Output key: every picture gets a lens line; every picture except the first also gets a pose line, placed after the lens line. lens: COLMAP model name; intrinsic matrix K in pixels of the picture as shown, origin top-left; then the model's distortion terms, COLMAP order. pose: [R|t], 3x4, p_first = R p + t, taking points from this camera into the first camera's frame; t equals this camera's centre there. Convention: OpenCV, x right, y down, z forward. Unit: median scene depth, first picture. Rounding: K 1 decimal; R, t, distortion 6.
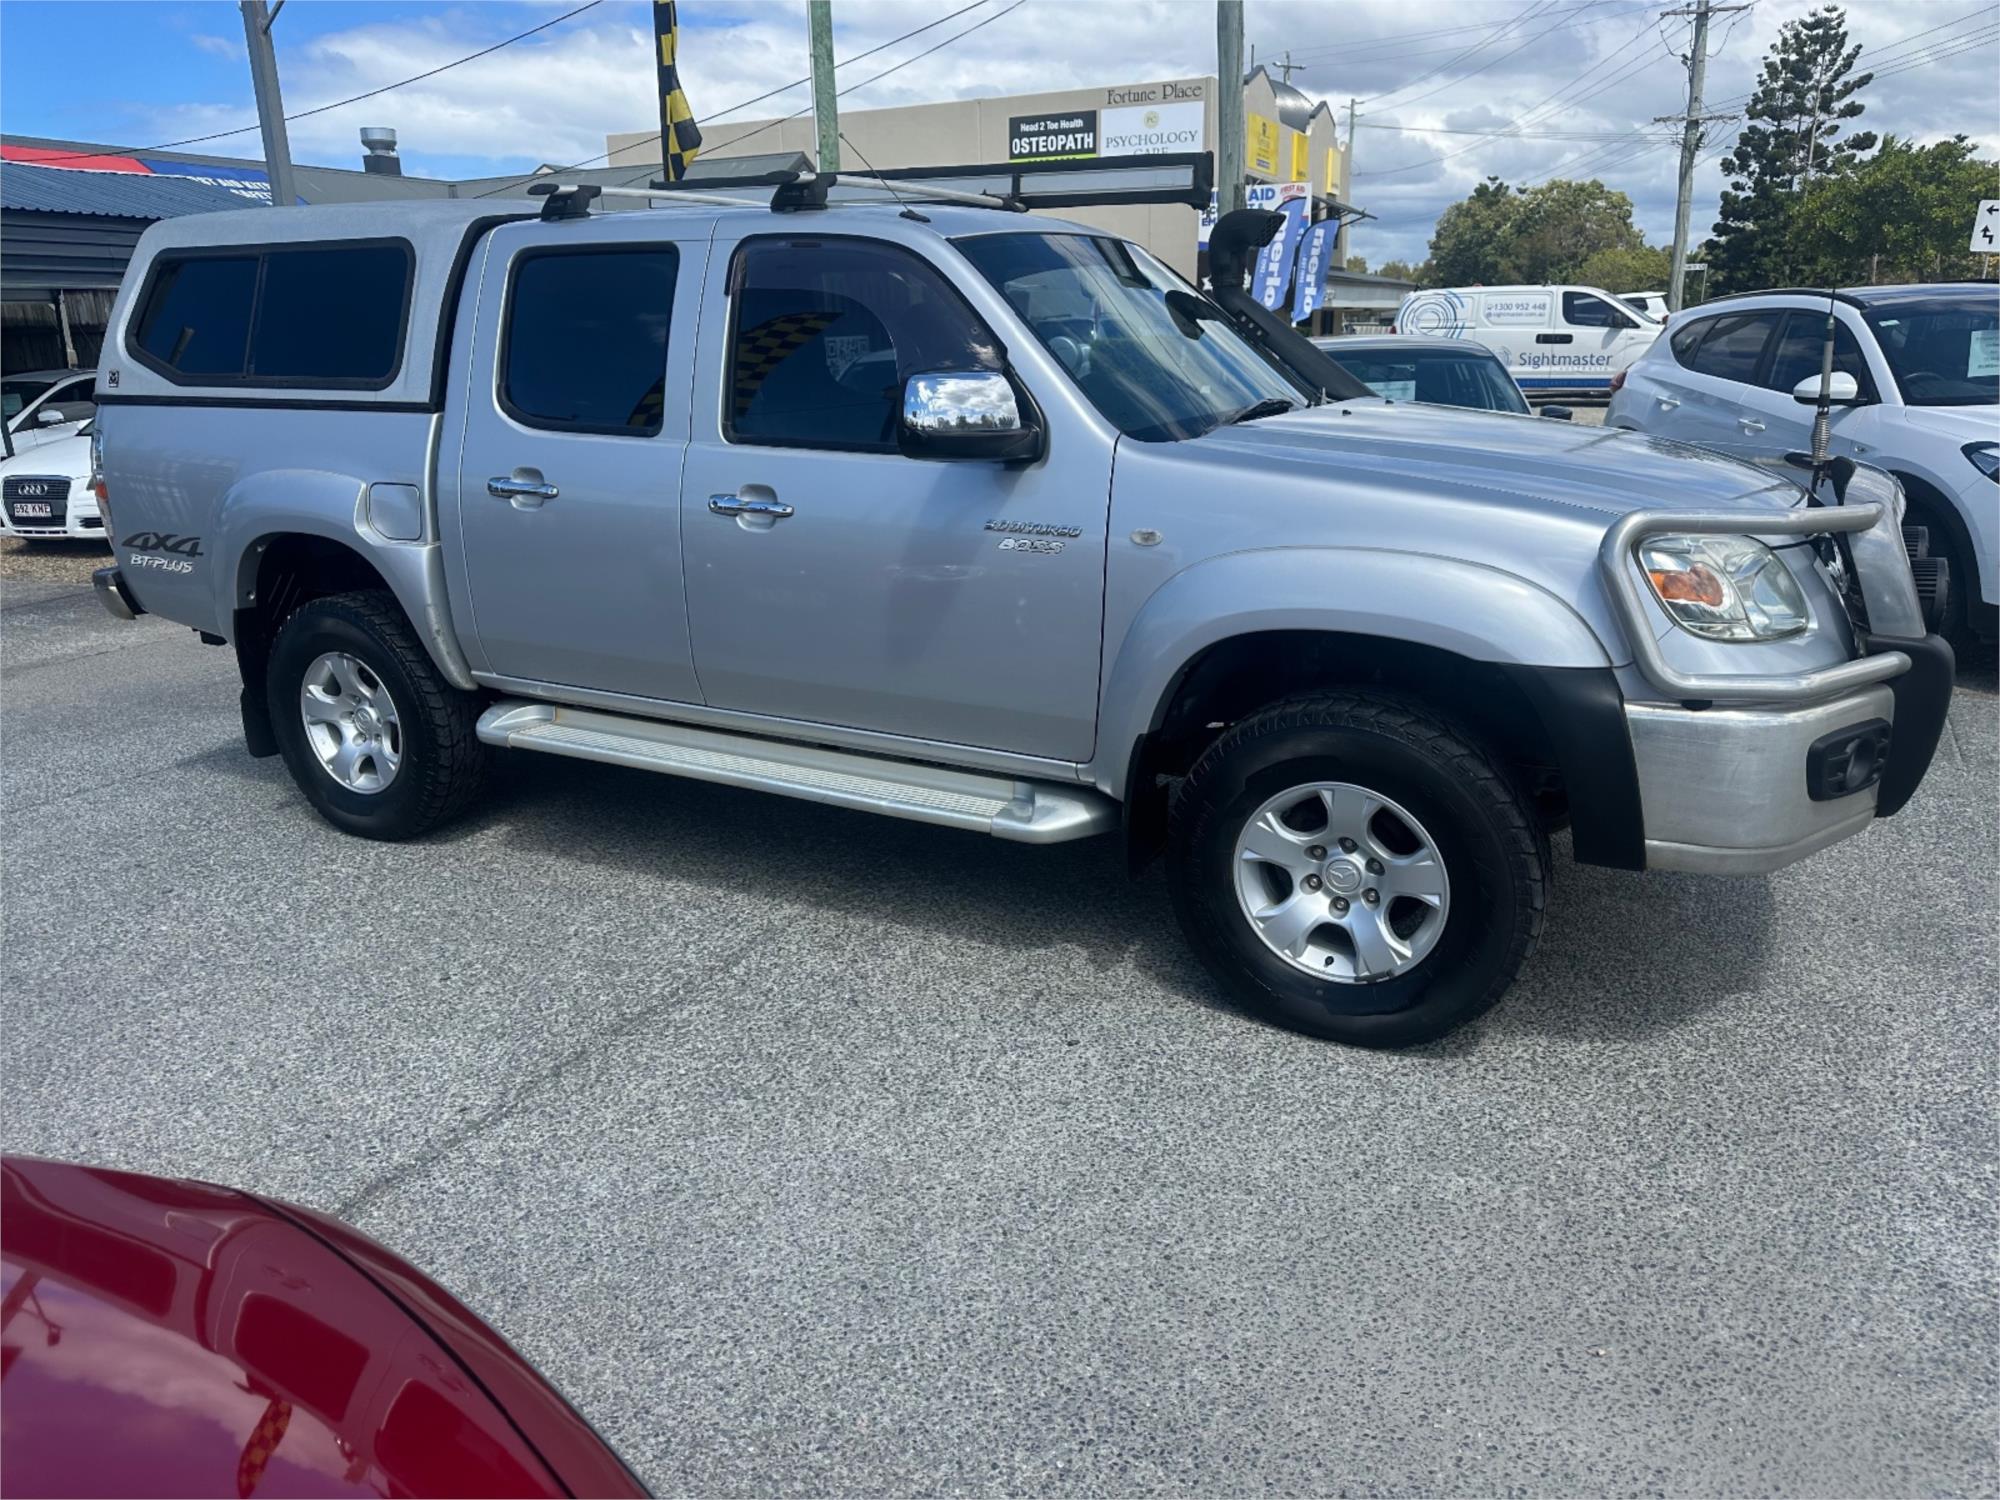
lens RADIAL K [[1415.2, 0, 993.8], [0, 1415.2, 752.4], [0, 0, 1]] dist [0.029589, -0.039510]
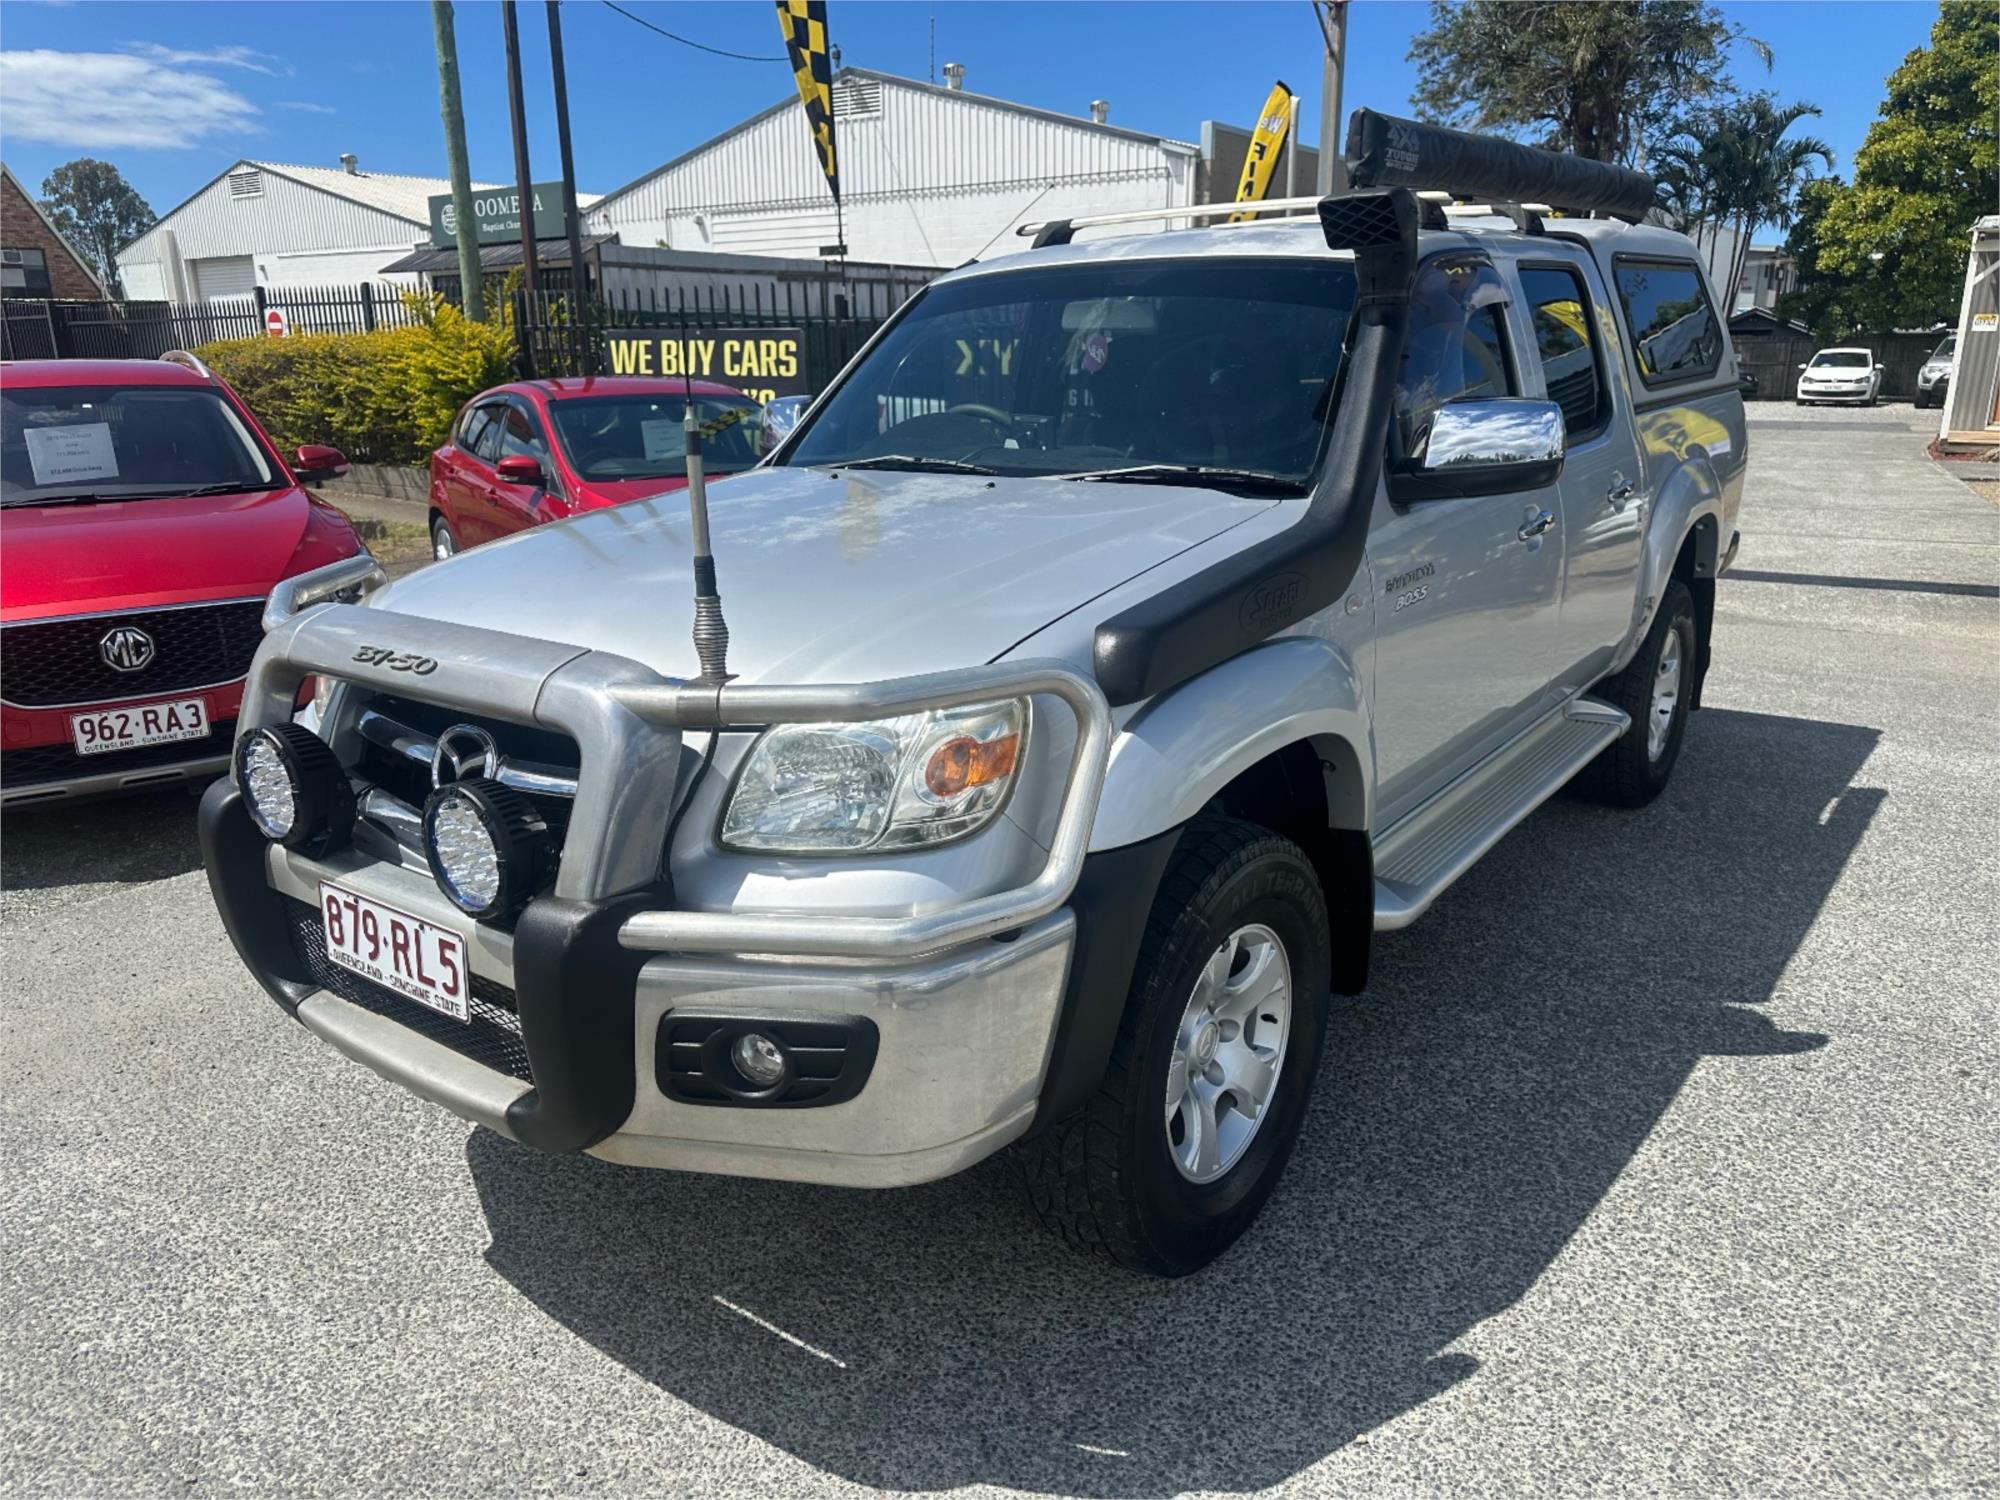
lens RADIAL K [[1415.2, 0, 975.7], [0, 1415.2, 735.0], [0, 0, 1]] dist [0.029589, -0.039510]
pose [[-0.157936, 0.284169, -0.945676, 0.842883], [-0.258424, 0.912423, 0.317336, -0.298766], [0.953034, 0.294504, -0.070668, 0.903466]]
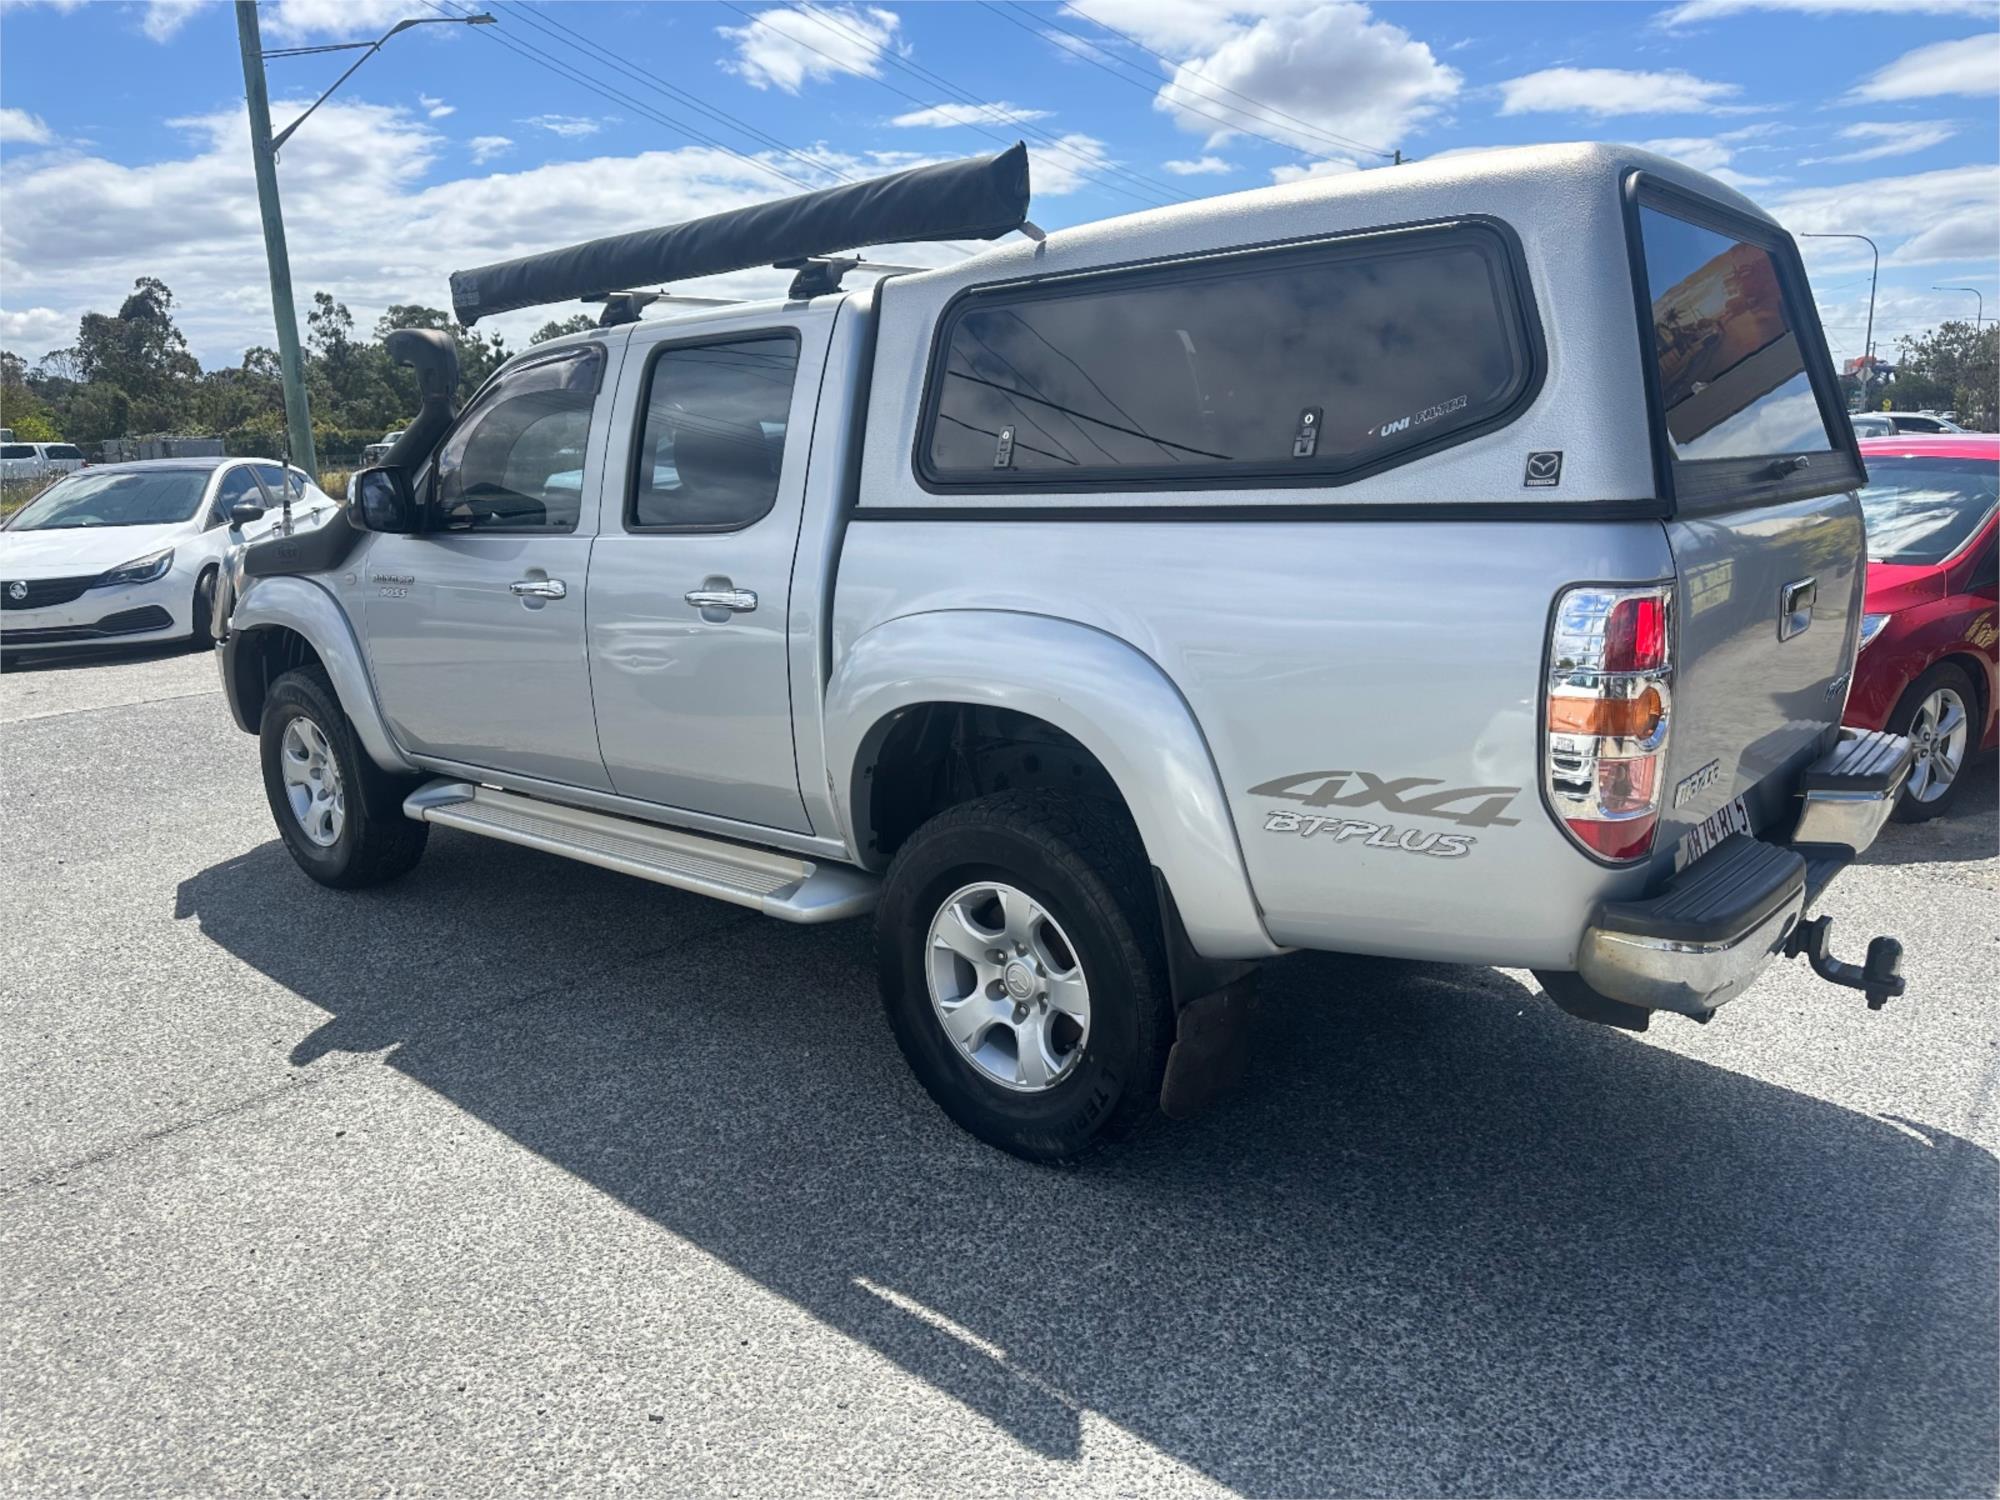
lens RADIAL K [[1415.2, 0, 1002.2], [0, 1415.2, 746.9], [0, 0, 1]] dist [0.029589, -0.039510]
pose [[-0.977653, -0.004375, 0.210182, -0.399376], [0.096799, 0.878126, 0.468534, -0.524757], [-0.186616, 0.478409, -0.858079, 1.820142]]
